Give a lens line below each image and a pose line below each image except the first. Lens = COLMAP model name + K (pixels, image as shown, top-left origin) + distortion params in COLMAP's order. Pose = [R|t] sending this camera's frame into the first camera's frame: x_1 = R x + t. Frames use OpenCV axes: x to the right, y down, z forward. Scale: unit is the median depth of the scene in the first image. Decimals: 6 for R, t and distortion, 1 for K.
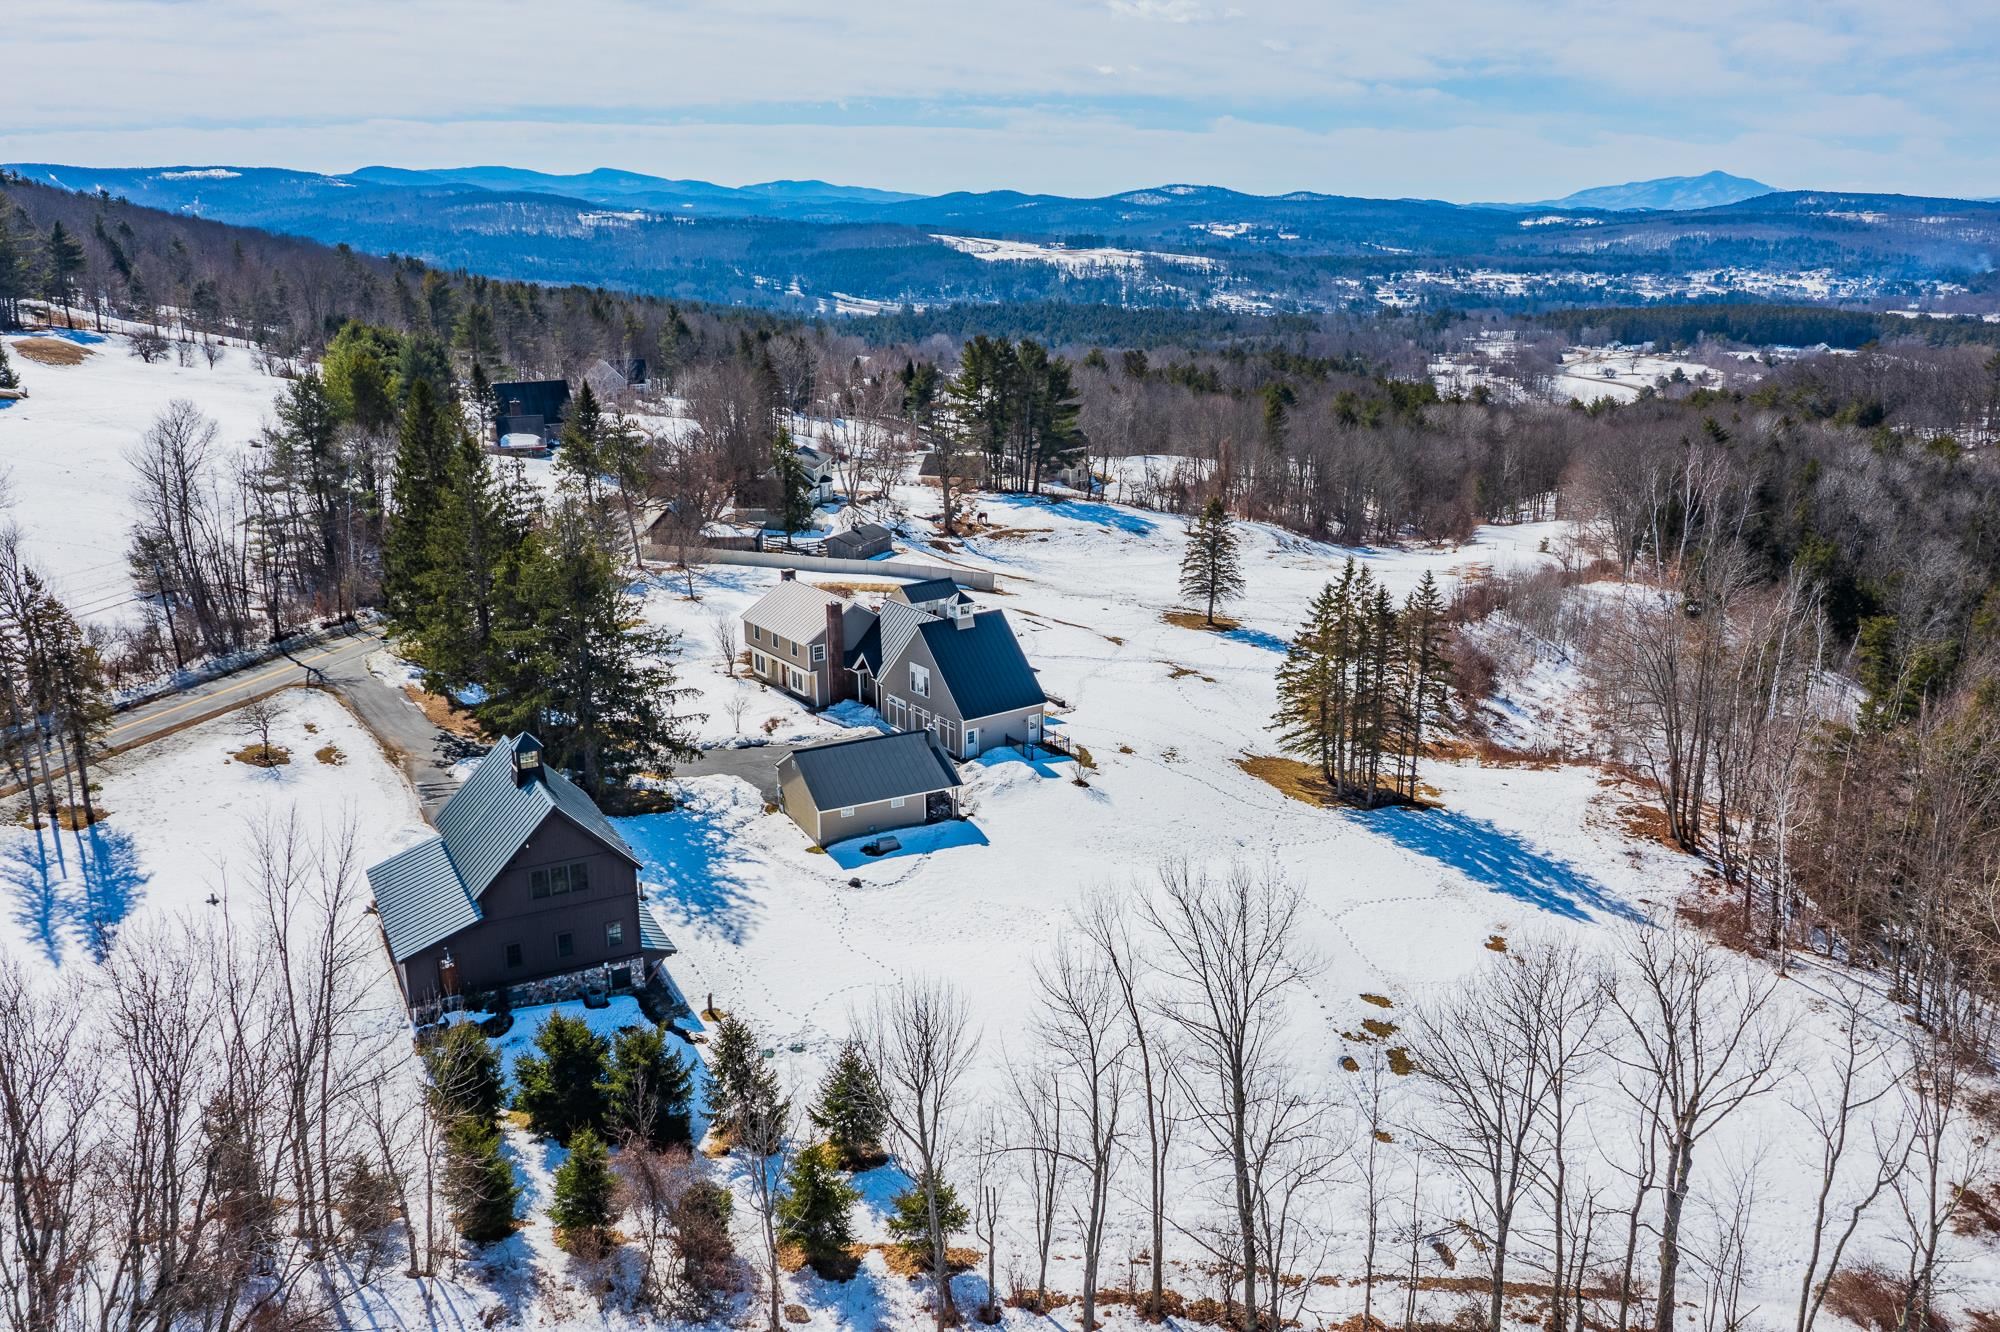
lens RADIAL K [[1612.4, 0, 996.0], [0, 1612.4, 673.1], [0, 0, 1]] dist [-0.004654, 0.002072]
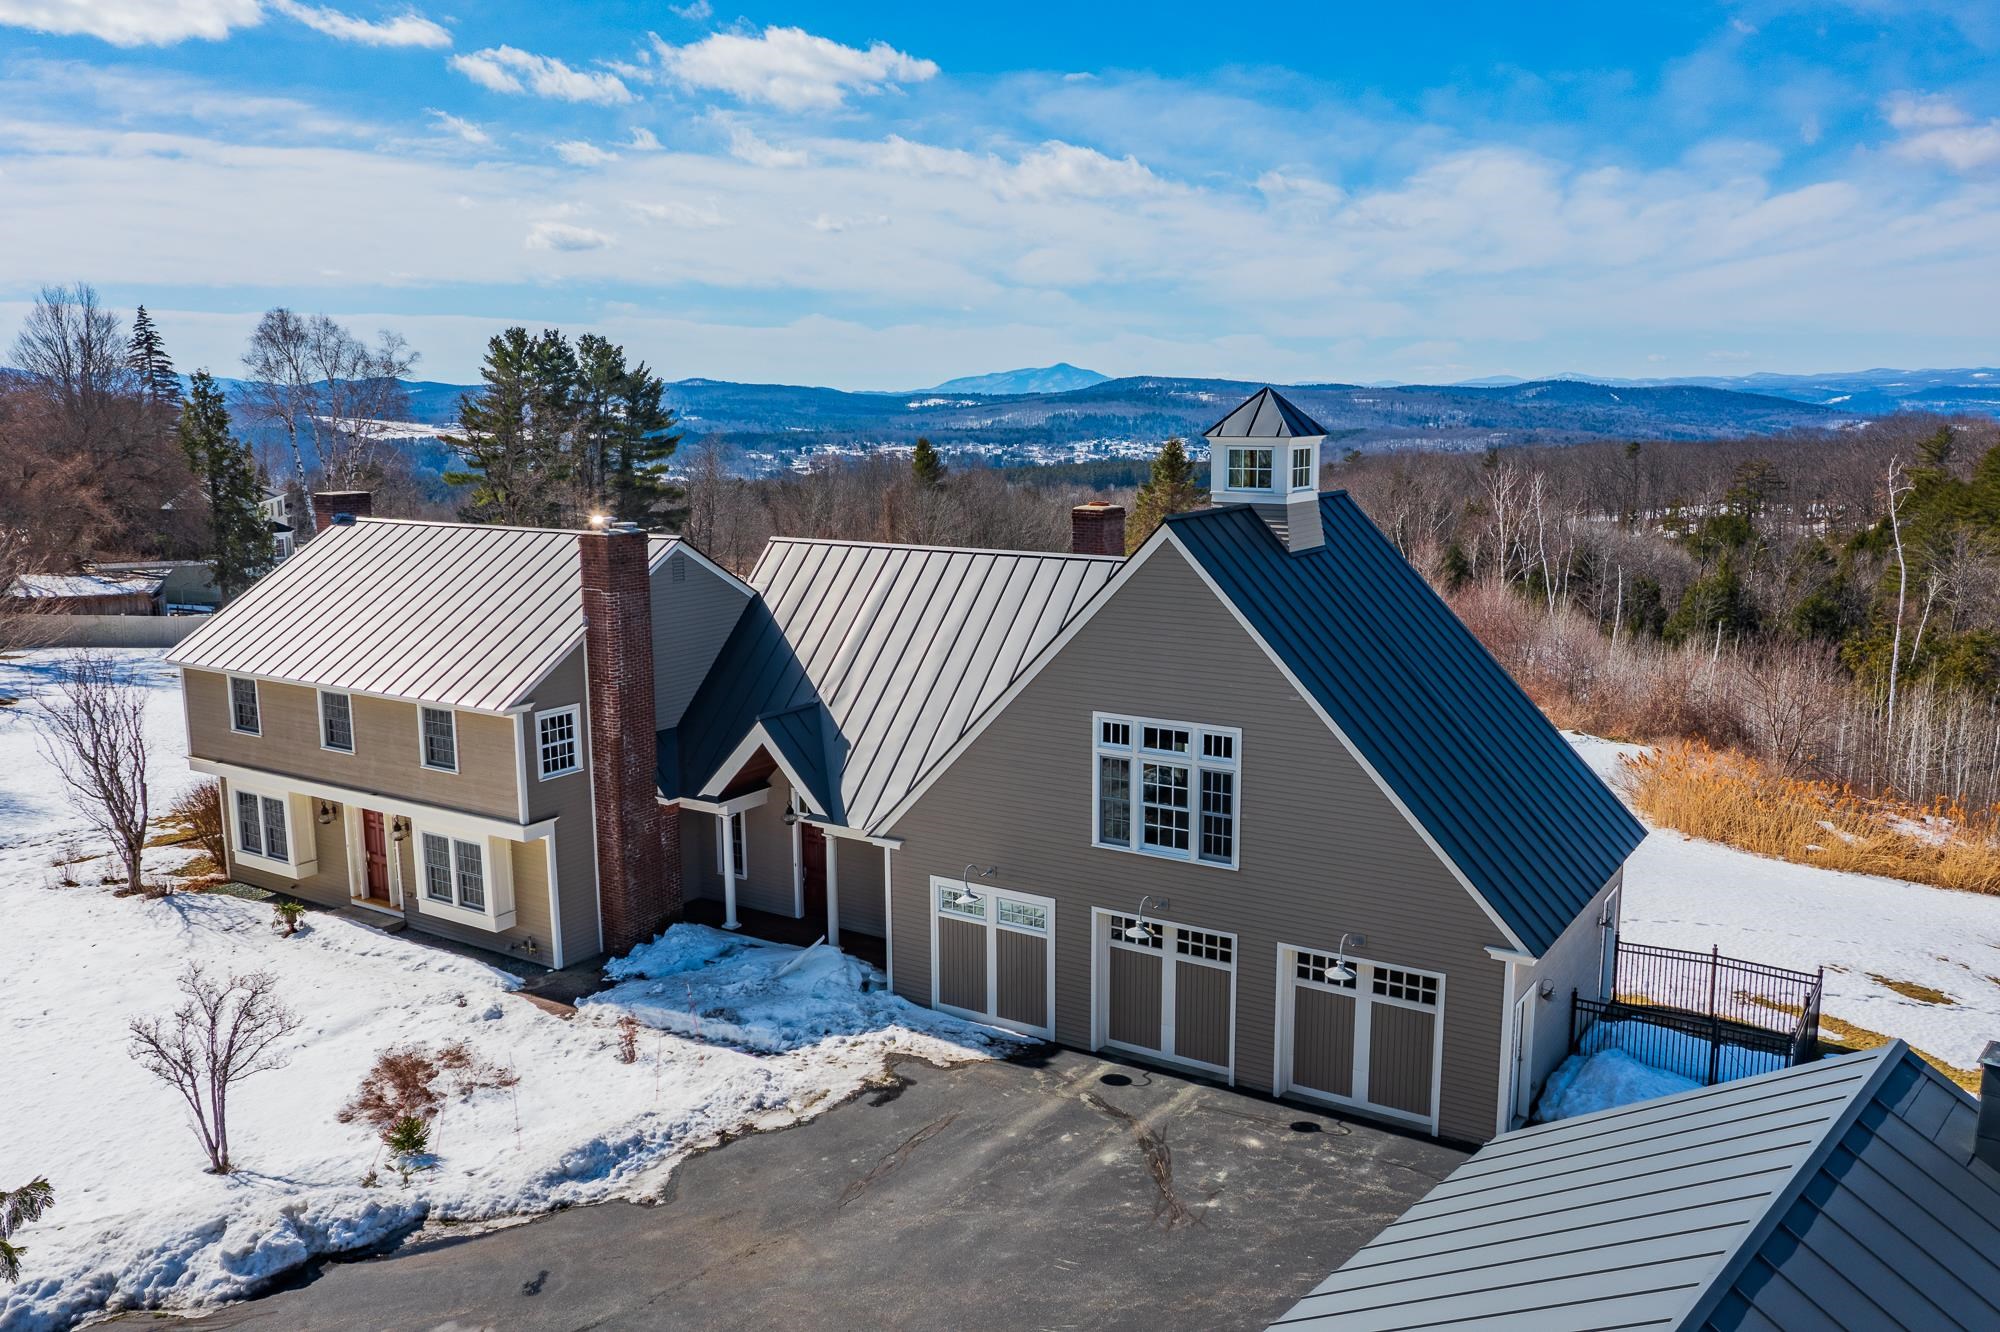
lens RADIAL K [[1612.4, 0, 996.0], [0, 1612.4, 673.1], [0, 0, 1]] dist [-0.004654, 0.002072]
pose [[0.934047, -0.065684, 0.351057, -0.131402], [0.104923, 0.990035, -0.093926, 0.006426], [-0.341389, 0.124566, 0.931631, 0.750466]]
